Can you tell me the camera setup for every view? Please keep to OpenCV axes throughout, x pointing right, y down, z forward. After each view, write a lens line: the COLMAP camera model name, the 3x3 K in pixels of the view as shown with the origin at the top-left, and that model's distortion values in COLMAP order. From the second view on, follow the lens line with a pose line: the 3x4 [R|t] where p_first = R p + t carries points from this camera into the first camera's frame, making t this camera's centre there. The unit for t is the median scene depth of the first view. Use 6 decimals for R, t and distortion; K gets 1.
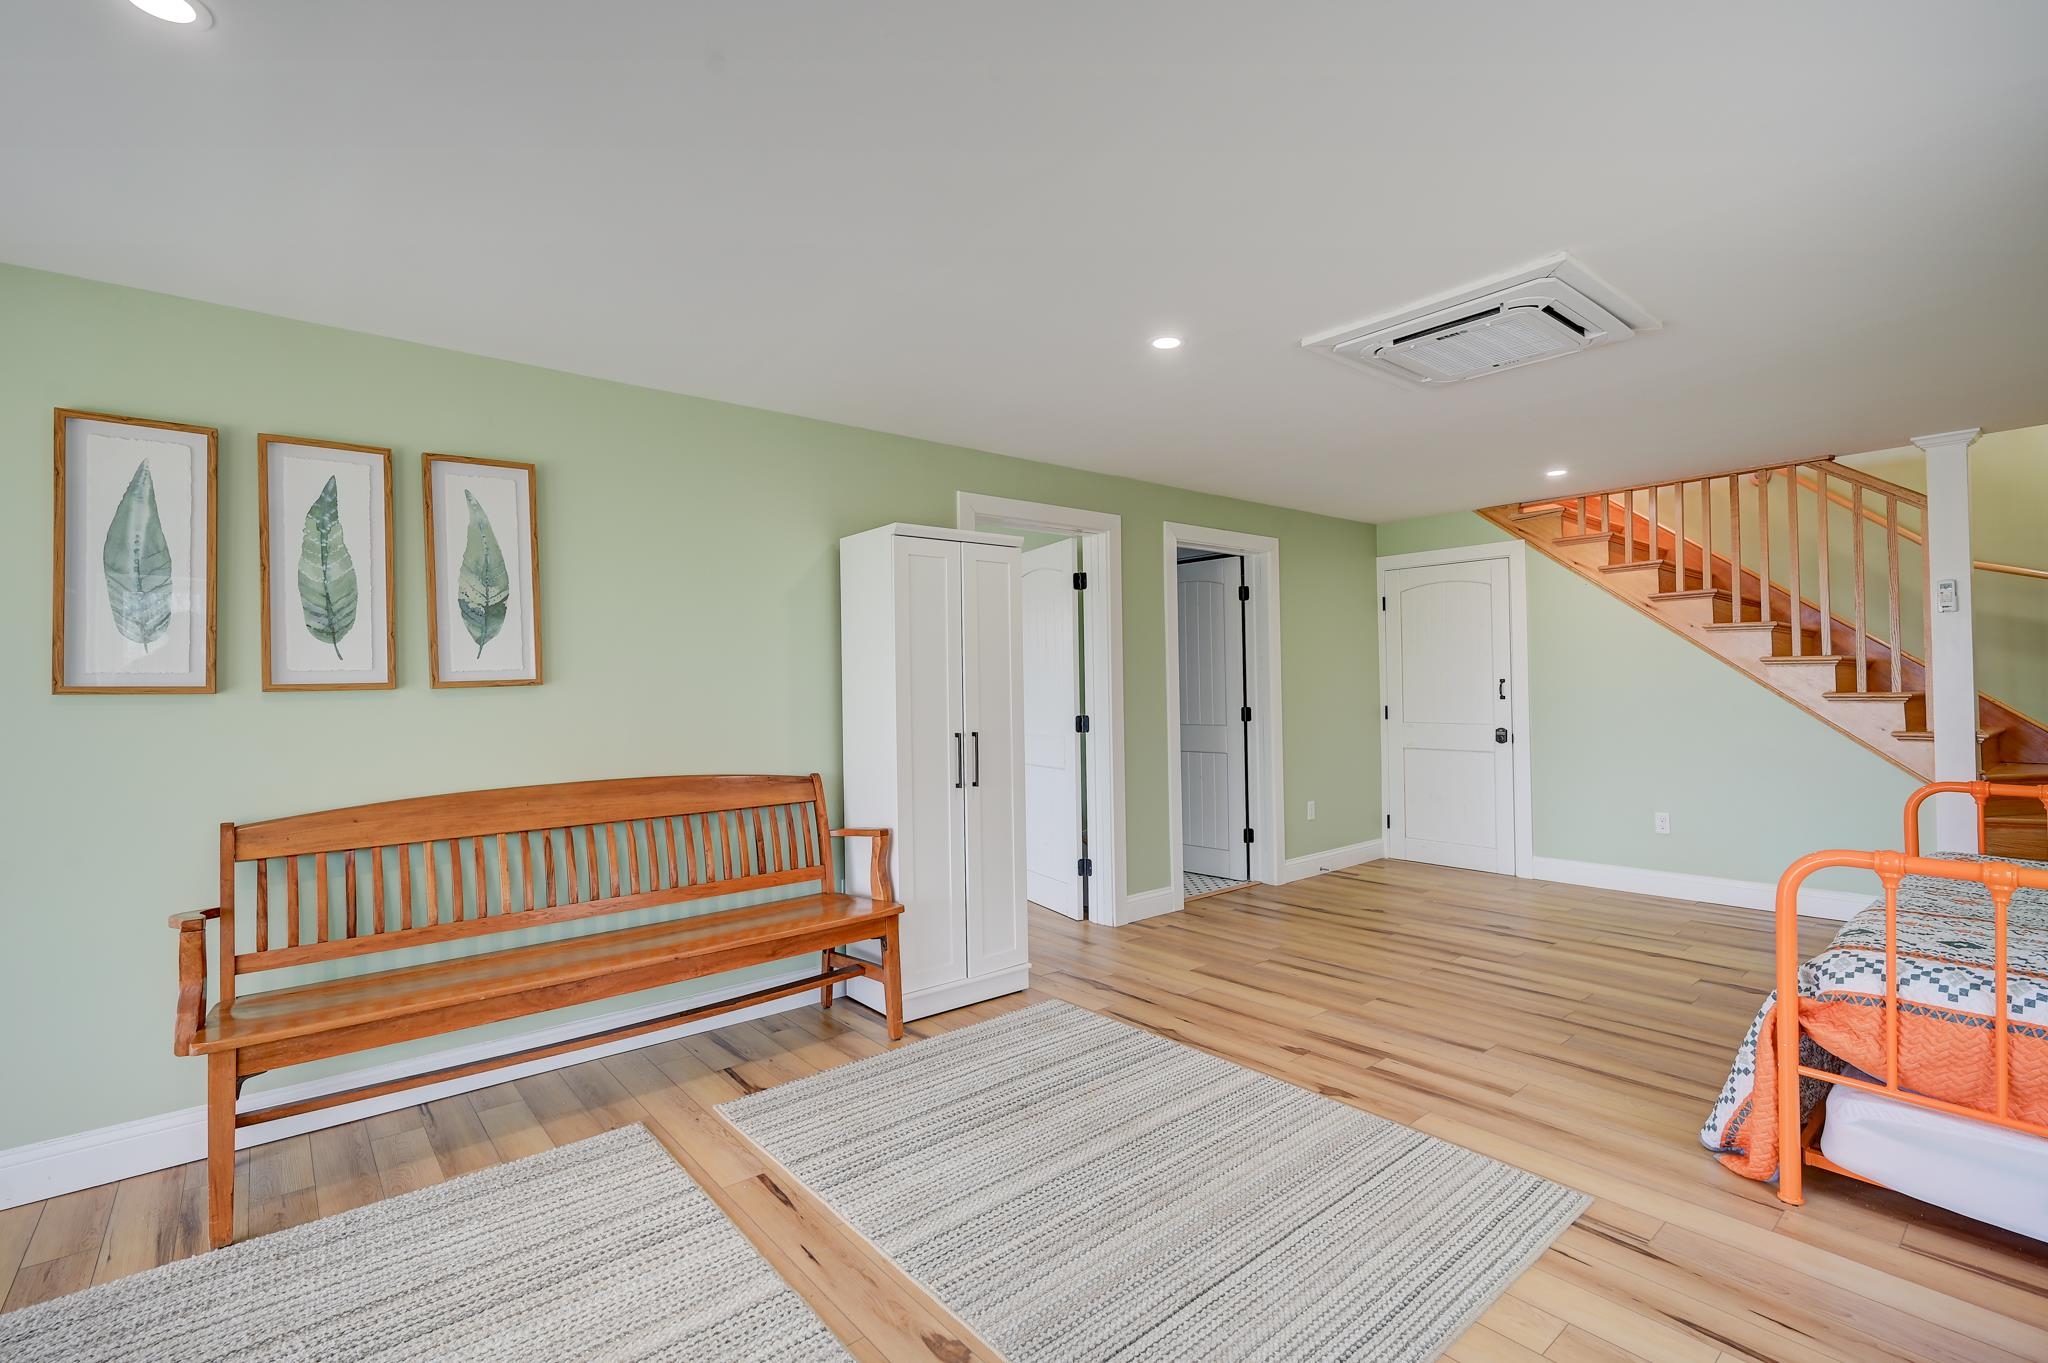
lens RADIAL K [[919.7, 0, 1034.3], [0, 919.7, 687.0], [0, 0, 1]] dist [0.000937, 0.000282]
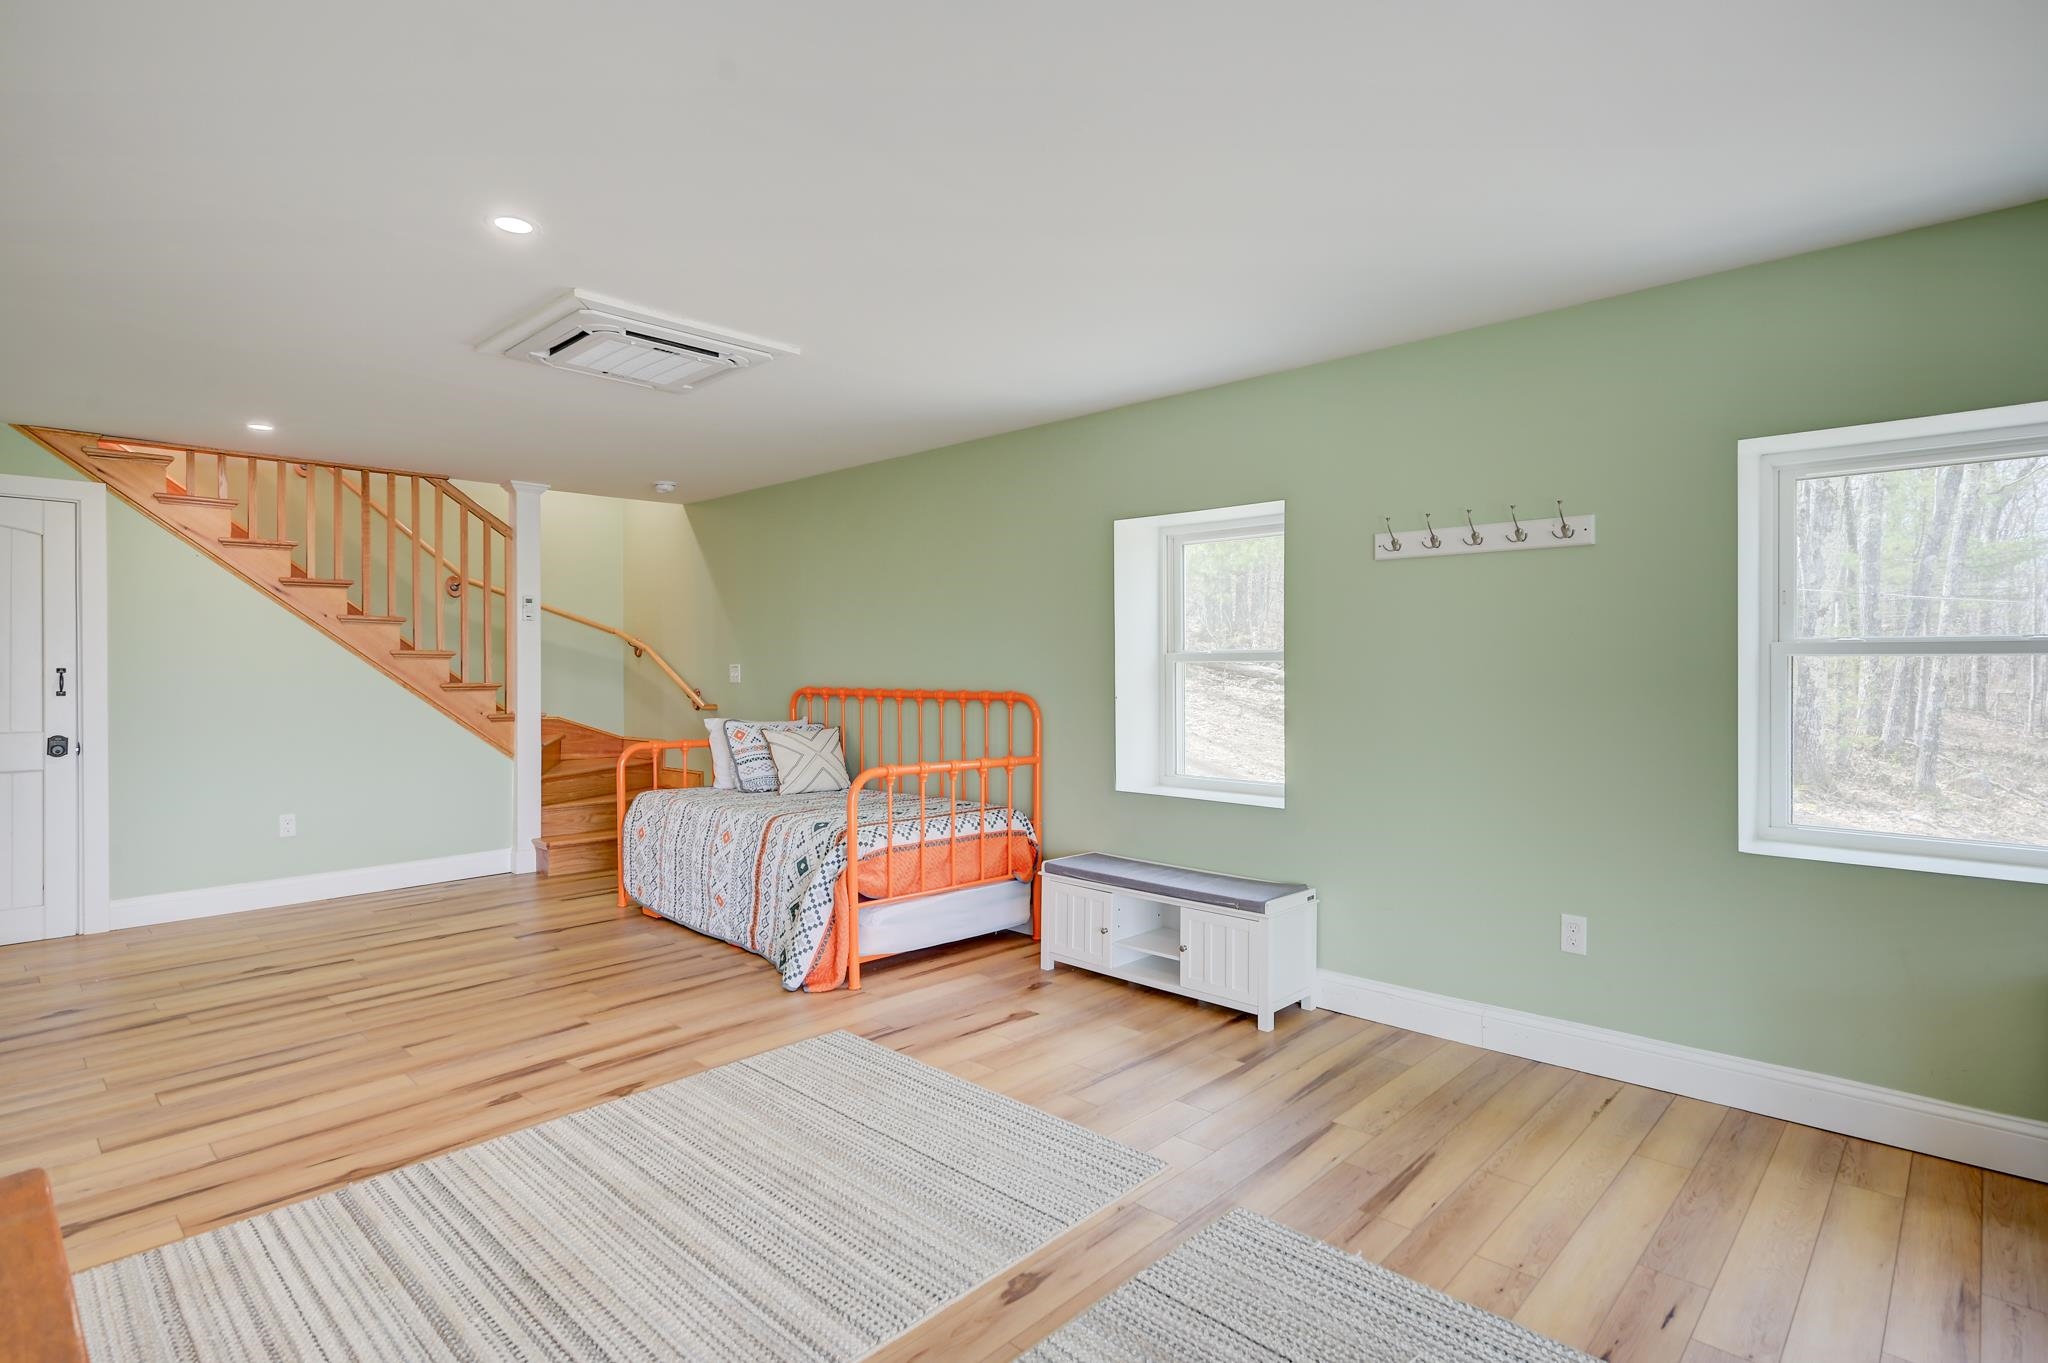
lens RADIAL K [[1021.3, 0, 1024.0], [0, 1021.3, 681.5], [0, 0, 1]] dist [0.005417, 0.000838]
pose [[-0.105448, 0.001741, 0.994423, -0.642707], [0.004268, 0.999990, -0.001299, 0.011132], [-0.994416, 0.004107, -0.105455, 0.565117]]
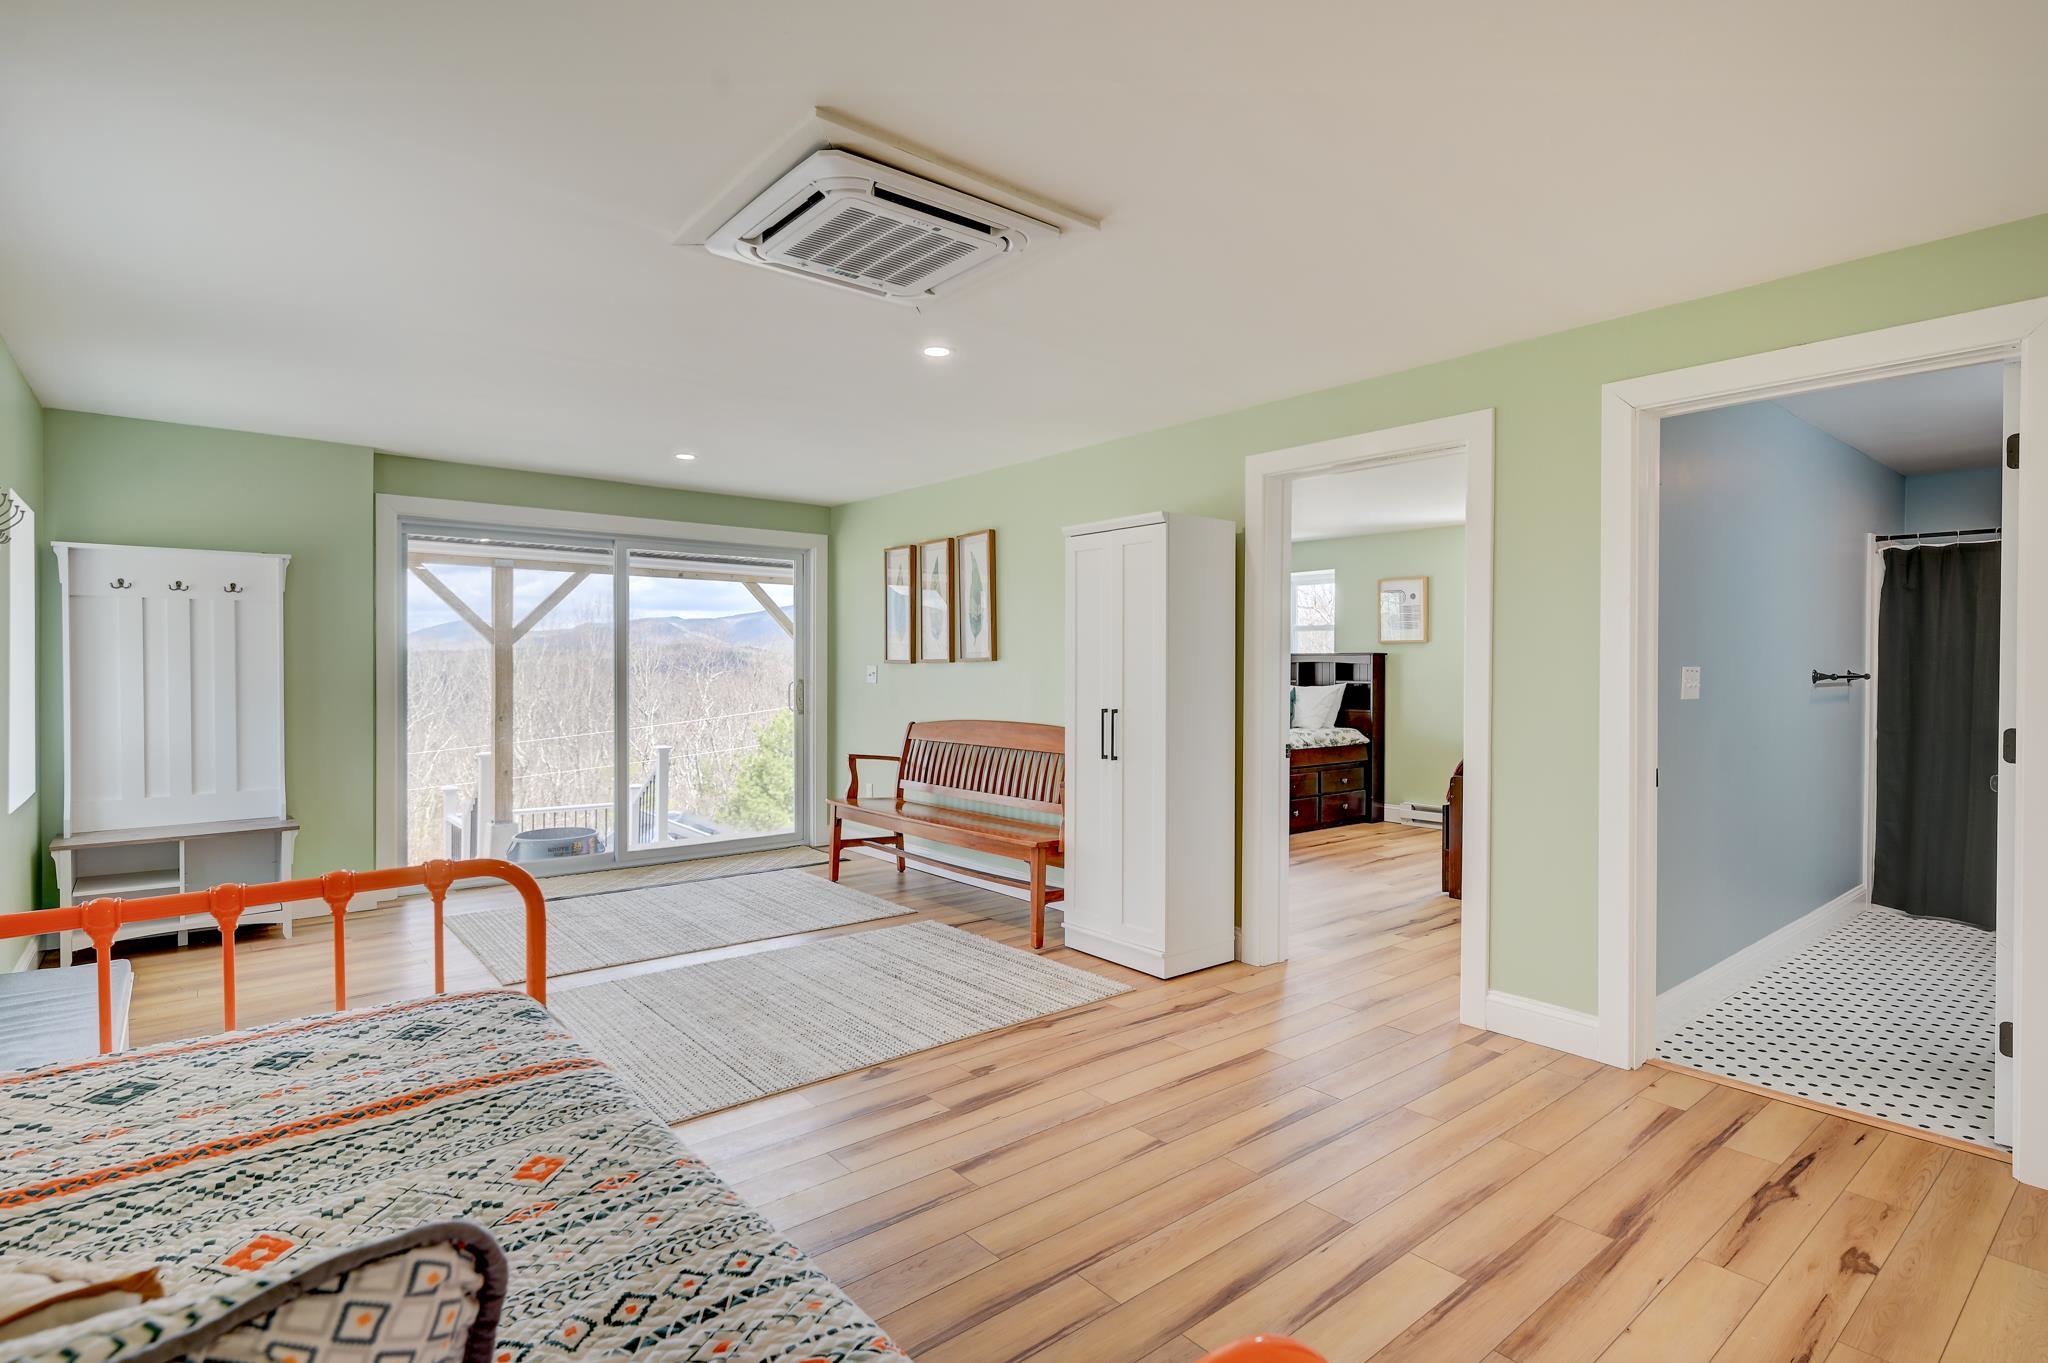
lens RADIAL K [[1021.3, 0, 1024.0], [0, 1021.3, 681.5], [0, 0, 1]] dist [0.005417, 0.000838]
pose [[-0.012983, 0.034791, -0.999310, 1.172623], [0.001915, 0.999394, 0.034769, -0.025925], [0.999914, -0.001462, -0.013042, 0.958911]]
